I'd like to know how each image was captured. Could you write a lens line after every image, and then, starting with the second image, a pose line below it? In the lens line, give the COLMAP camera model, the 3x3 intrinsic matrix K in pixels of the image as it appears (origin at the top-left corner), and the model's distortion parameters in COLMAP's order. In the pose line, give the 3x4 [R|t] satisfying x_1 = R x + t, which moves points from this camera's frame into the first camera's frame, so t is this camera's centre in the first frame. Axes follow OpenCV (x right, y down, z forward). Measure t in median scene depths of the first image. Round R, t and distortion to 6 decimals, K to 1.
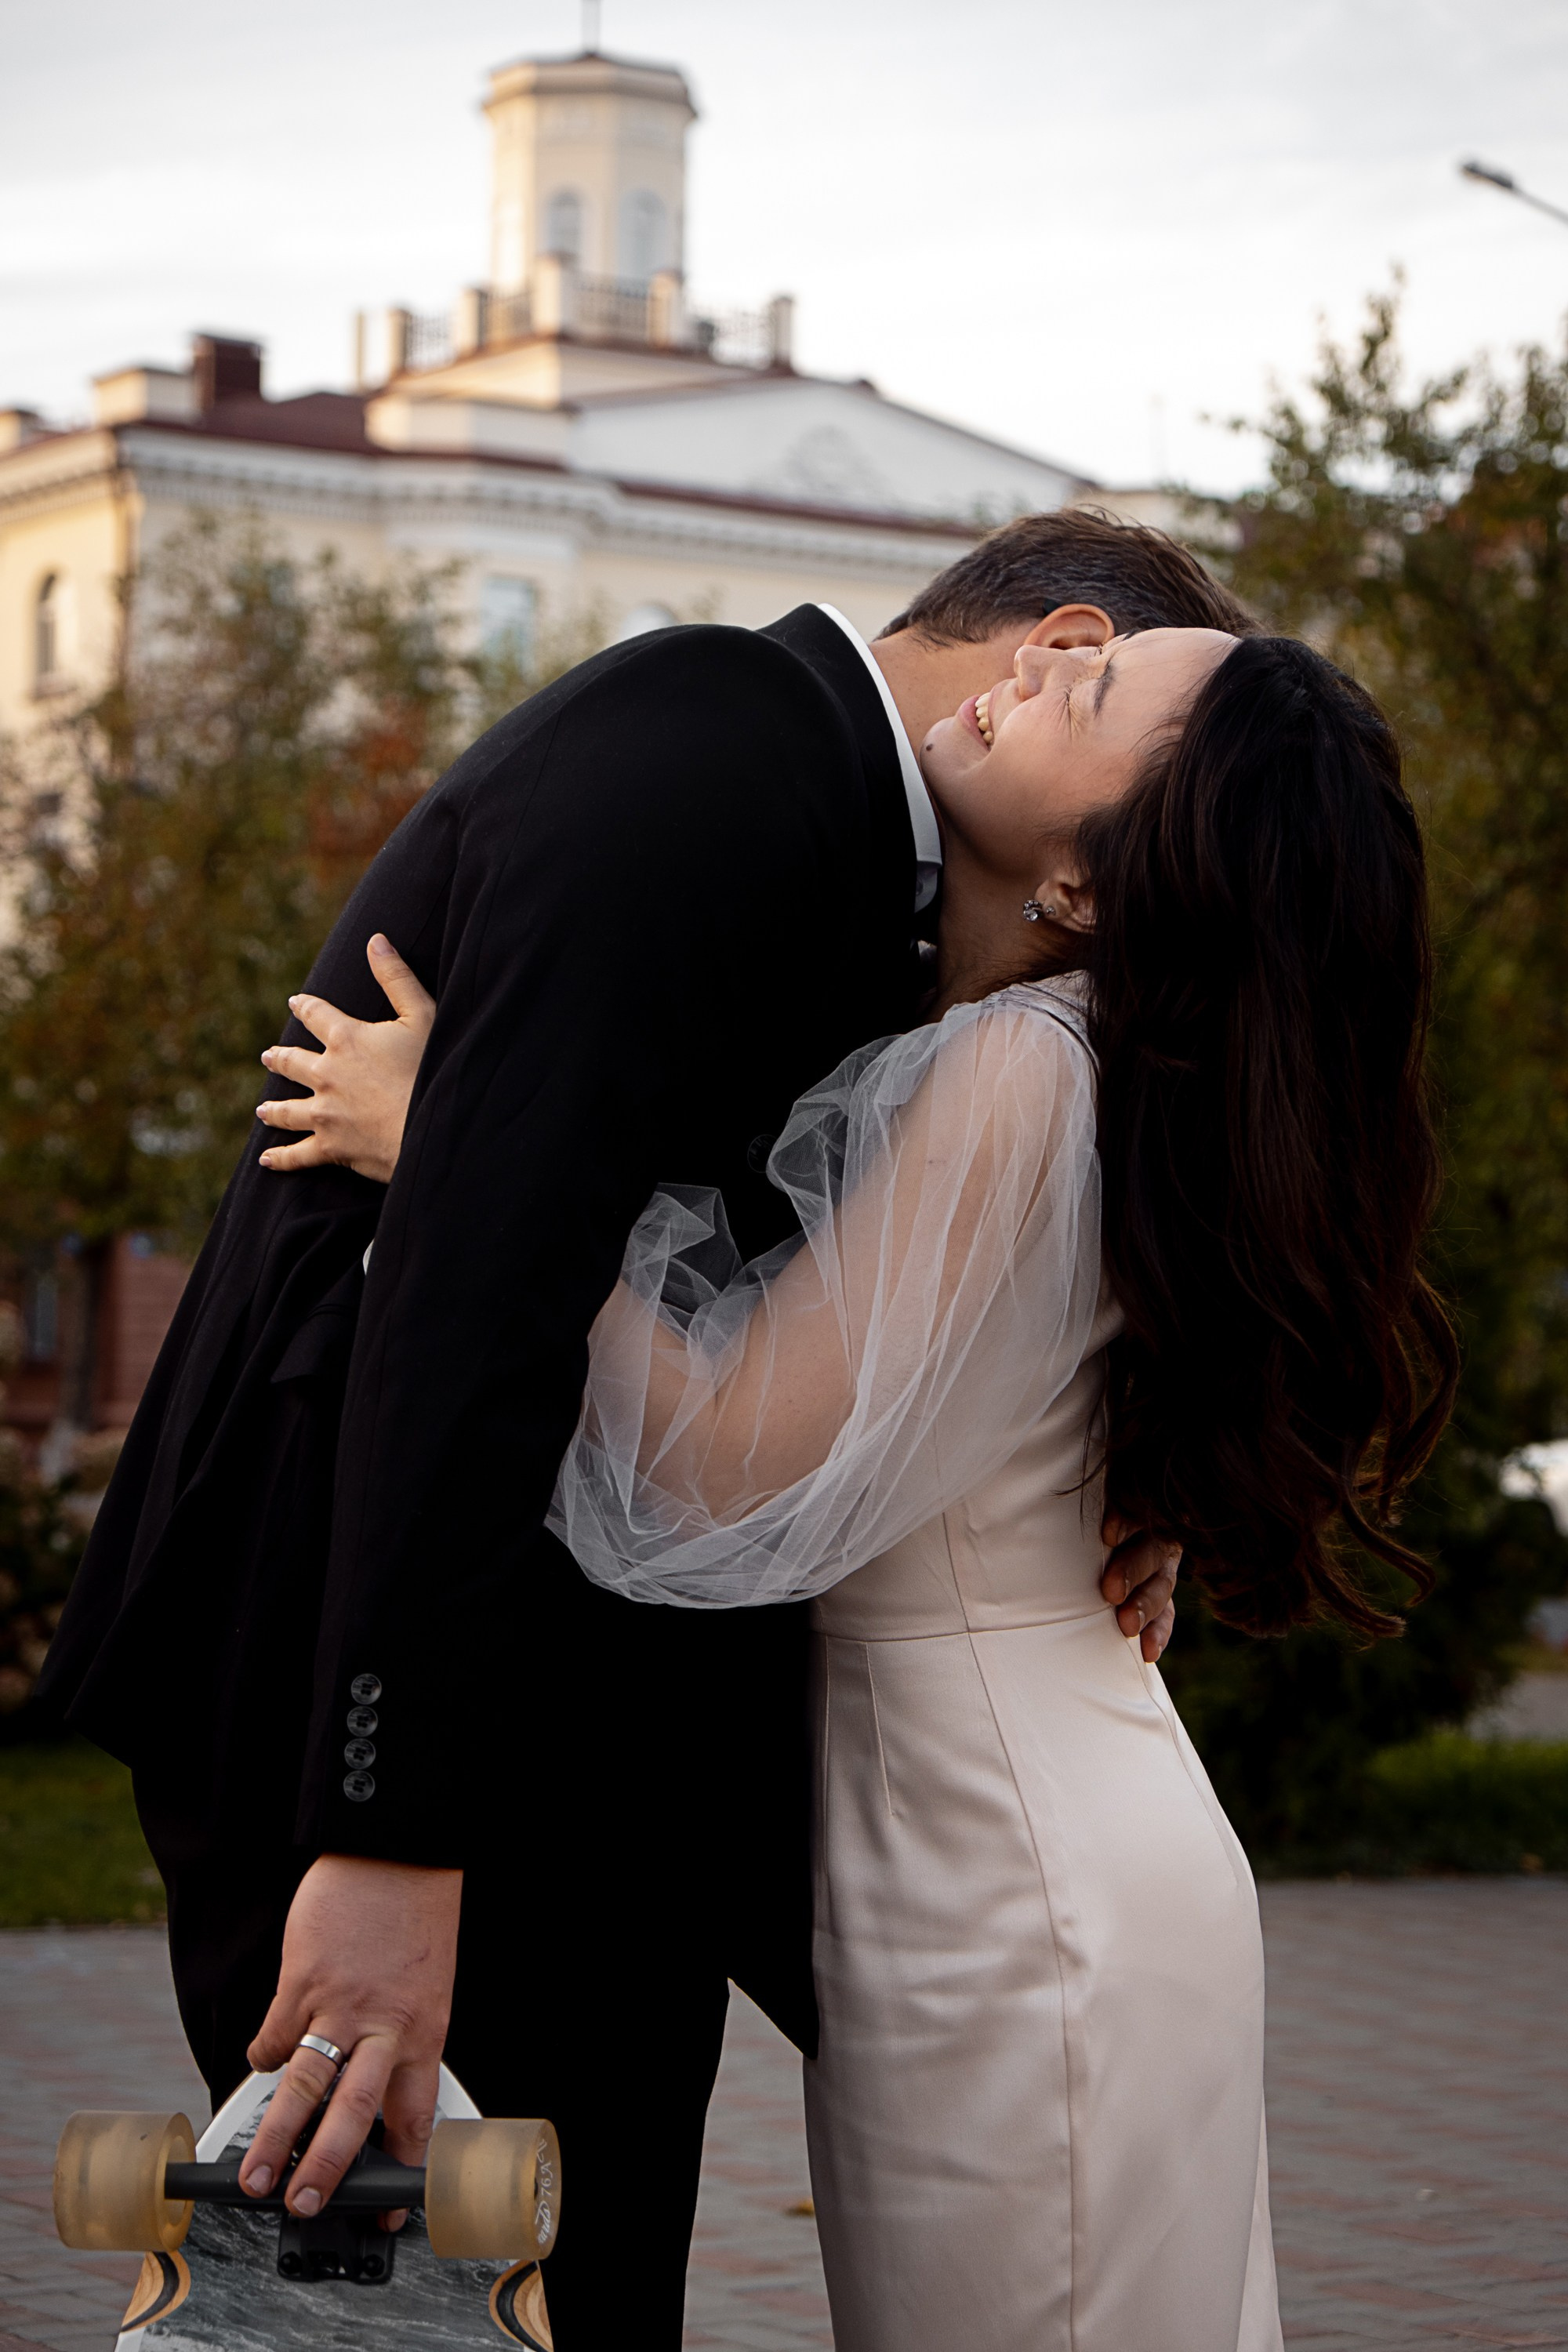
lens RADIAL K [[5518.2, 0, 788.6], [0, 5518.2, 1038.8], [0, 0, 1]] dist [0.022208, 0.160086]
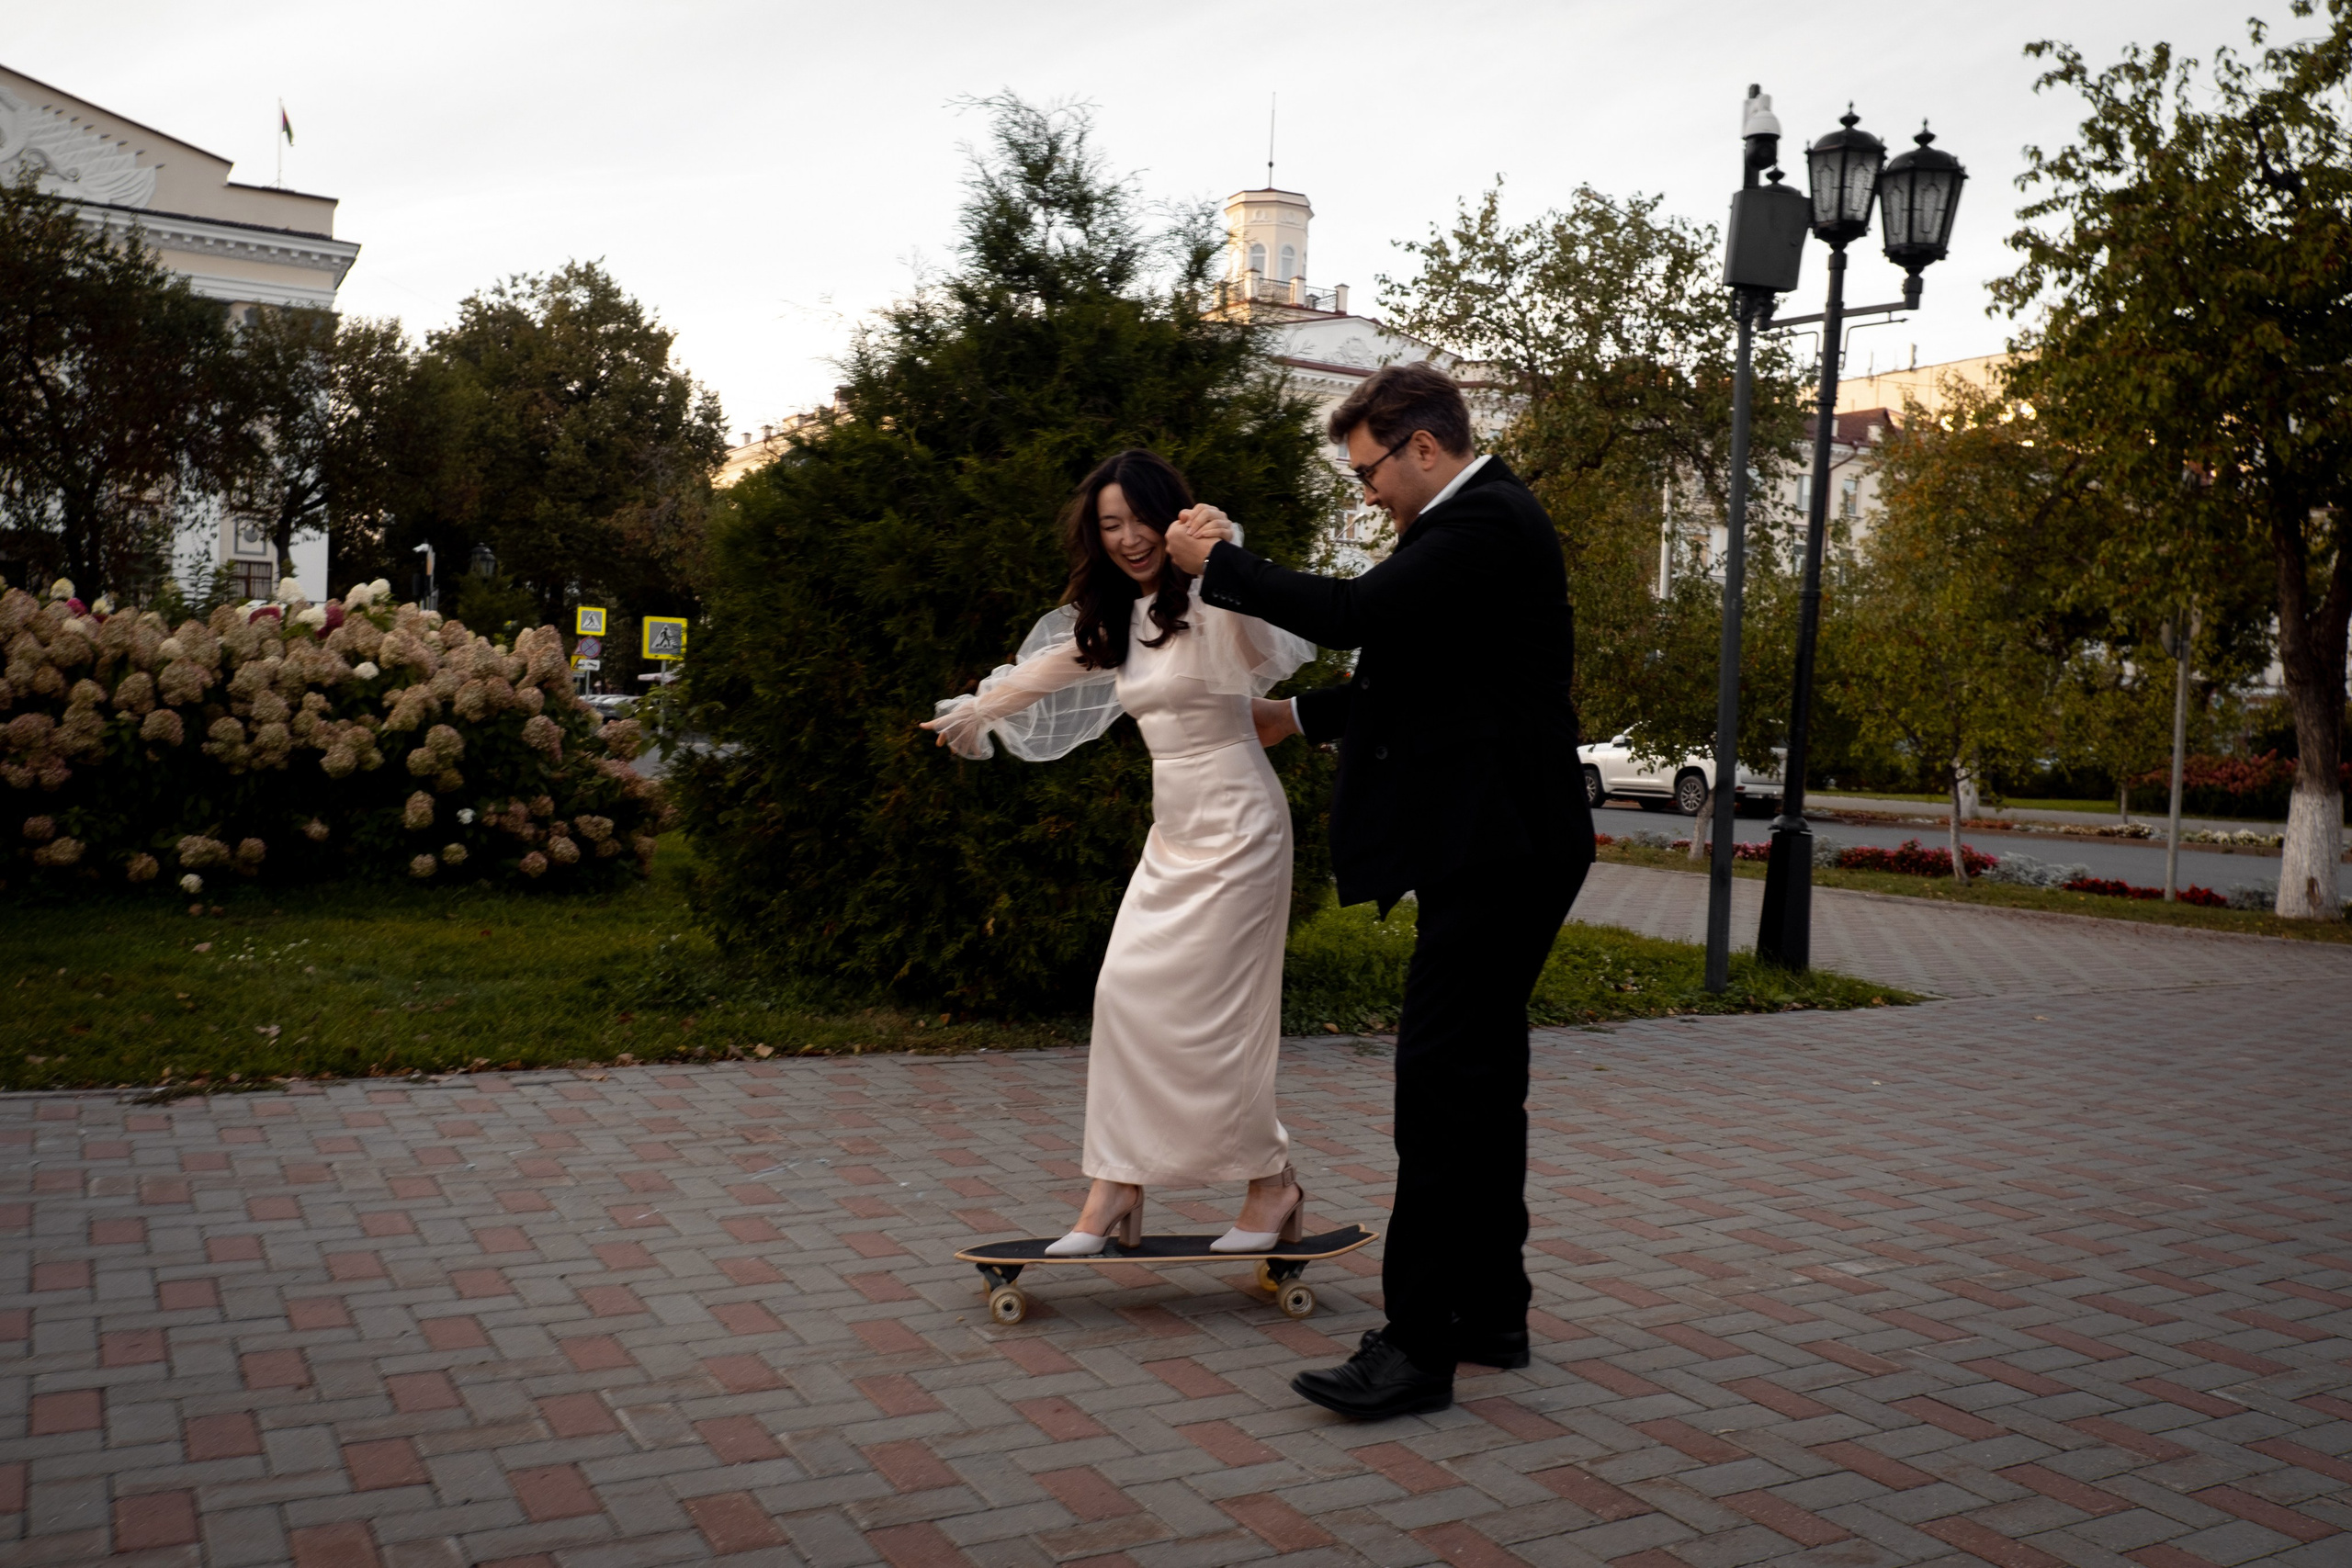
lens RADIAL K [[1975.8, 0, 1192.7], [0, 1975.8, 812.0], [0, 0, 1]] dist [-0.001005, -0.005727]
pose [[0.995508, 0.029079, -0.090105, 0.048567], [-0.018718, 0.993331, 0.113766, 0.010845], [0.092812, -0.111568, 0.989413, 0.158919]]
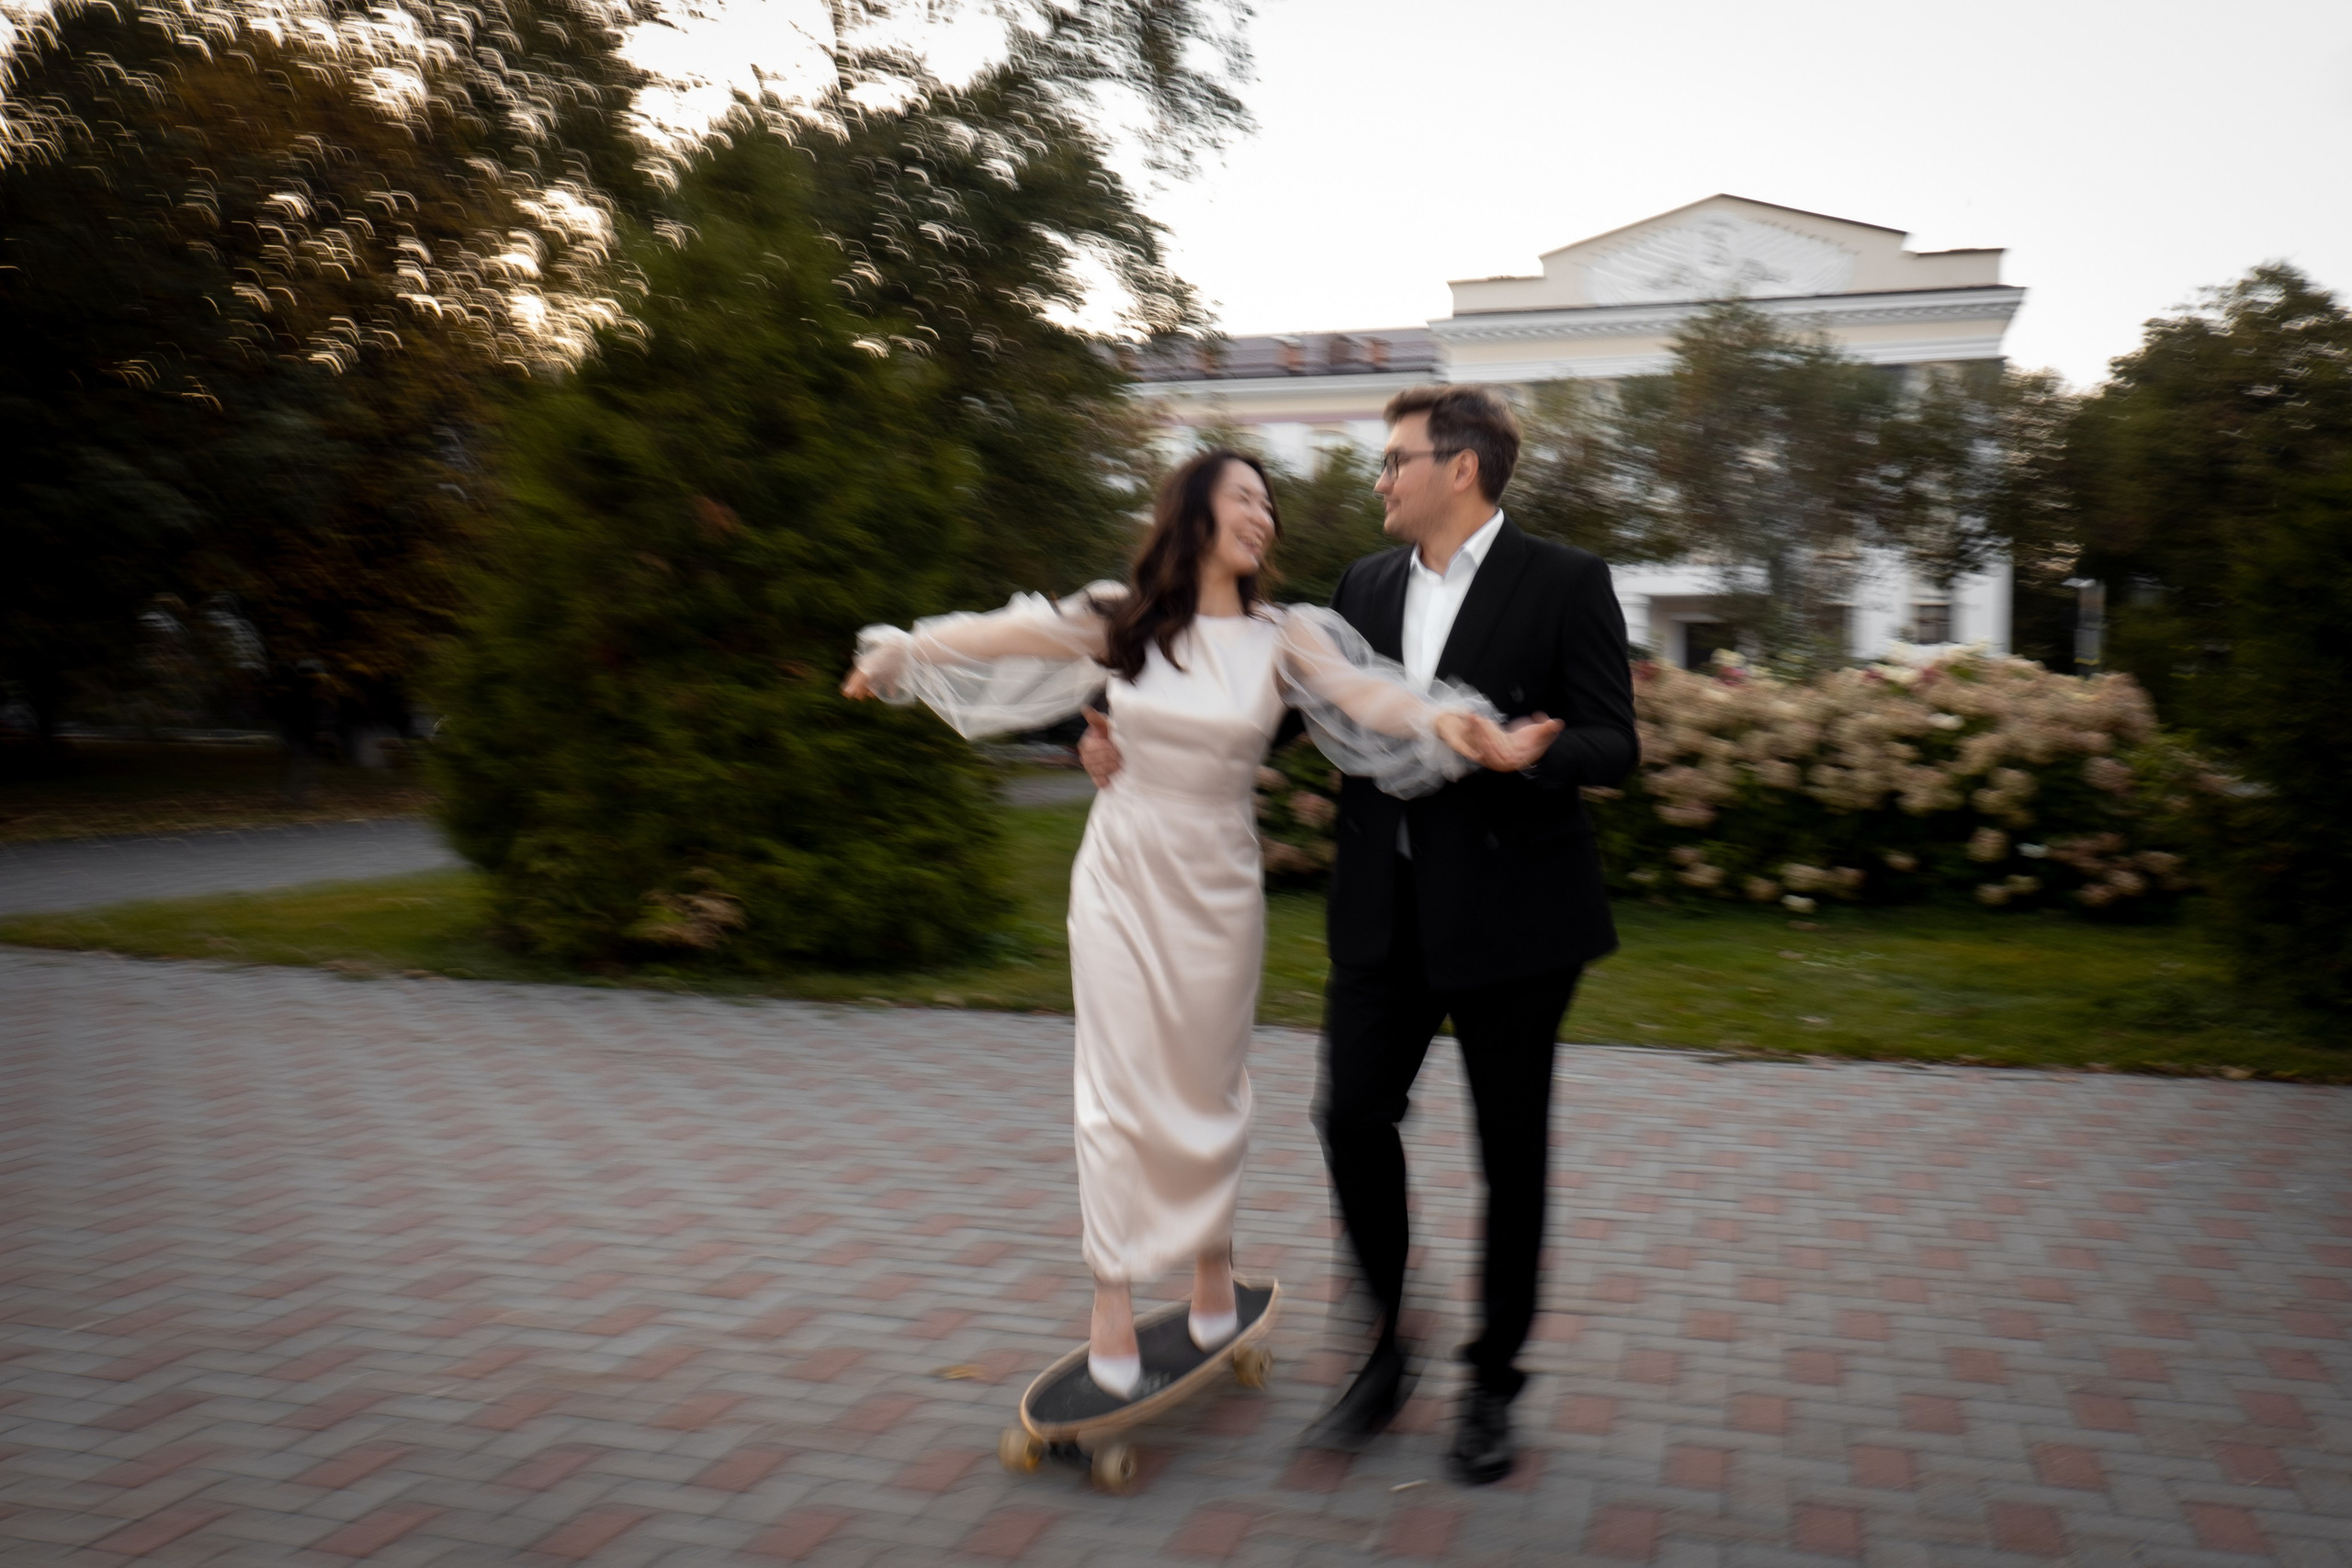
lens RADIAL K [[1975.8, 0, 1192.7], [0, 1975.8, 812.0], [0, 0, 1]] dist [-0.001005, -0.005727]
pose [[0.621181, 0.026171, -0.783230, 0.076975], [0.060243, 0.994890, 0.081023, 0.006793], [0.781348, -0.097514, 0.616430, 0.137110]]
